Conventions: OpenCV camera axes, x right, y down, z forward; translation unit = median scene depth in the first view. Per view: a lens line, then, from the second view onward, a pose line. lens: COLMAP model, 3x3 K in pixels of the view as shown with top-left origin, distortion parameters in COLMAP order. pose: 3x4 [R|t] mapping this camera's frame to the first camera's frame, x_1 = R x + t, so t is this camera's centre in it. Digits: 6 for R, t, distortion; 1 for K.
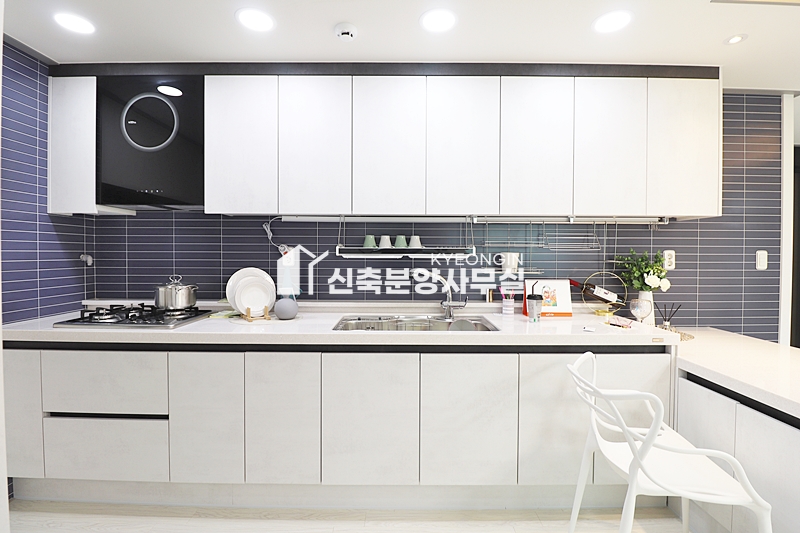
lens RADIAL K [[372.0, 0, 405.8], [0, 372.0, 266.8], [0, 0, 1]] dist [-0.005319, -0.009725]
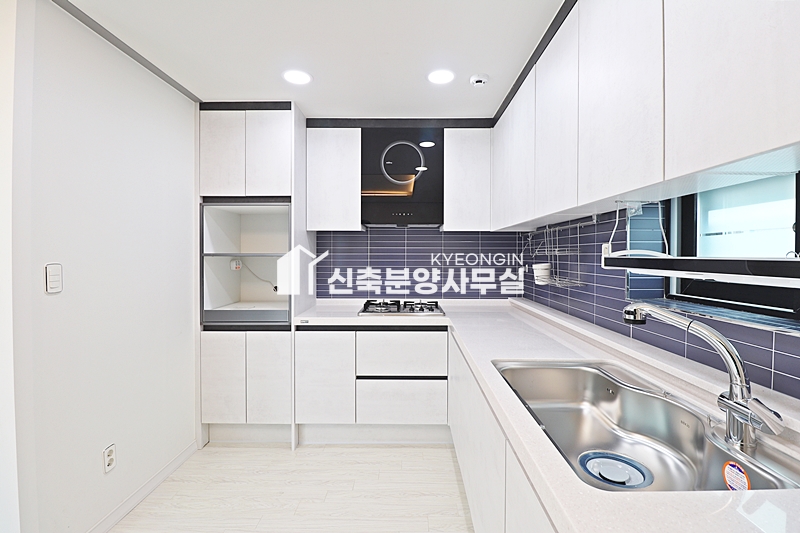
lens RADIAL K [[372.0, 0, 400.1], [0, 372.0, 260.4], [0, 0, 1]] dist [-0.005319, -0.009725]
pose [[0.999941, -0.001451, 0.010724, -0.702732], [0.001409, 0.999991, 0.003915, -0.040436], [-0.010729, -0.003899, 0.999935, -0.351976]]
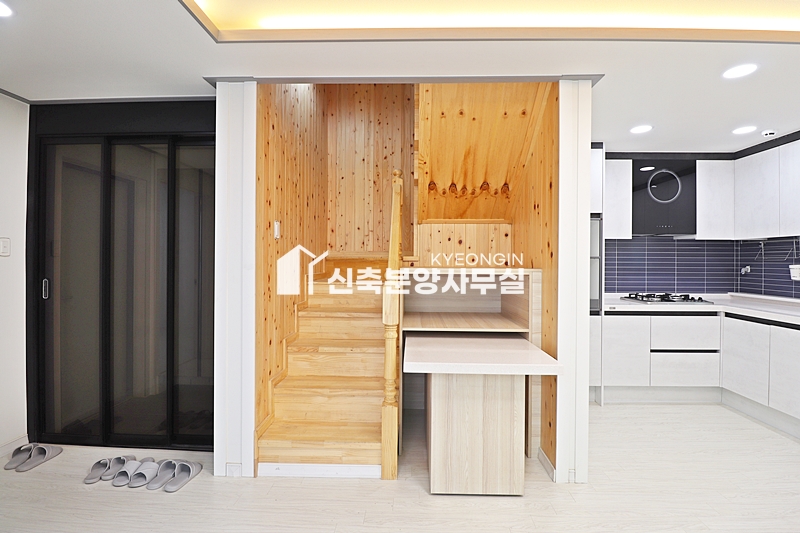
lens RADIAL K [[372.0, 0, 406.7], [0, 372.0, 259.9], [0, 0, 1]] dist [-0.005319, -0.009725]
pose [[0.999973, 0.002149, -0.007054, -1.857036], [-0.002198, 0.999974, -0.006926, -0.031559], [0.007039, 0.006942, 0.999951, -0.736010]]
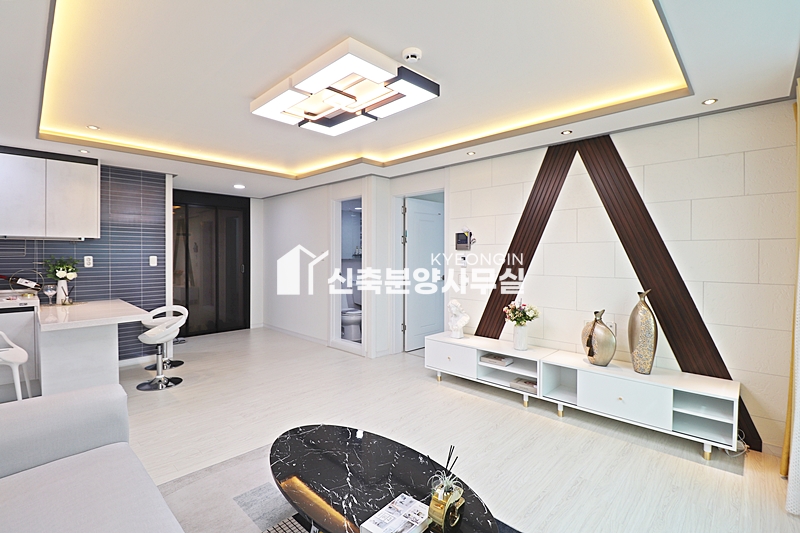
lens RADIAL K [[372.0, 0, 401.0], [0, 372.0, 264.1], [0, 0, 1]] dist [-0.005319, -0.009725]
pose [[0.683634, -0.015232, 0.729666, 0.552422], [0.011995, 0.999882, 0.009634, -0.006412], [-0.729727, 0.002166, 0.683736, -1.497345]]
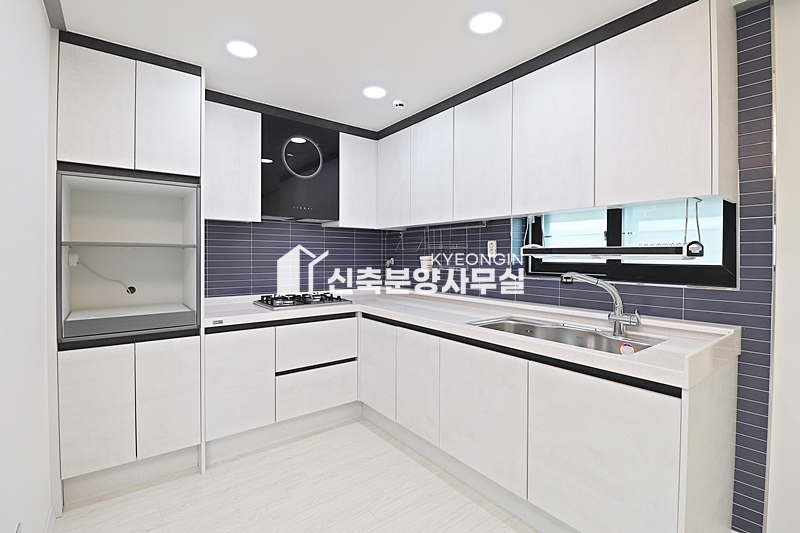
lens RADIAL K [[372.0, 0, 405.2], [0, 372.0, 259.9], [0, 0, 1]] dist [-0.005319, -0.009725]
pose [[0.773356, -0.006838, 0.633936, -1.249255], [0.003774, 0.999974, 0.006183, -0.019358], [-0.633961, -0.002390, 0.773361, -0.299343]]
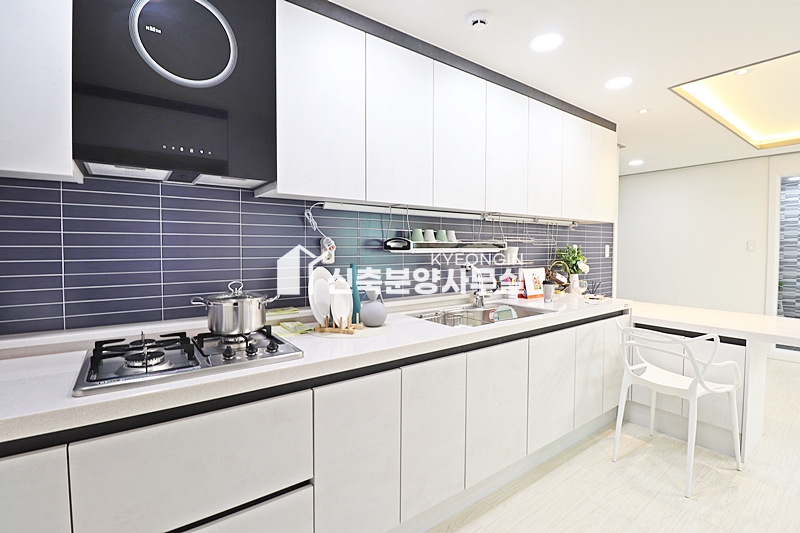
lens RADIAL K [[372.0, 0, 400.1], [0, 372.0, 265.2], [0, 0, 1]] dist [-0.005319, -0.009725]
pose [[0.805220, -0.032942, 0.592061, -0.766667], [0.021459, 0.999421, 0.026423, -0.019306], [-0.592588, -0.008571, 0.805460, 0.278397]]
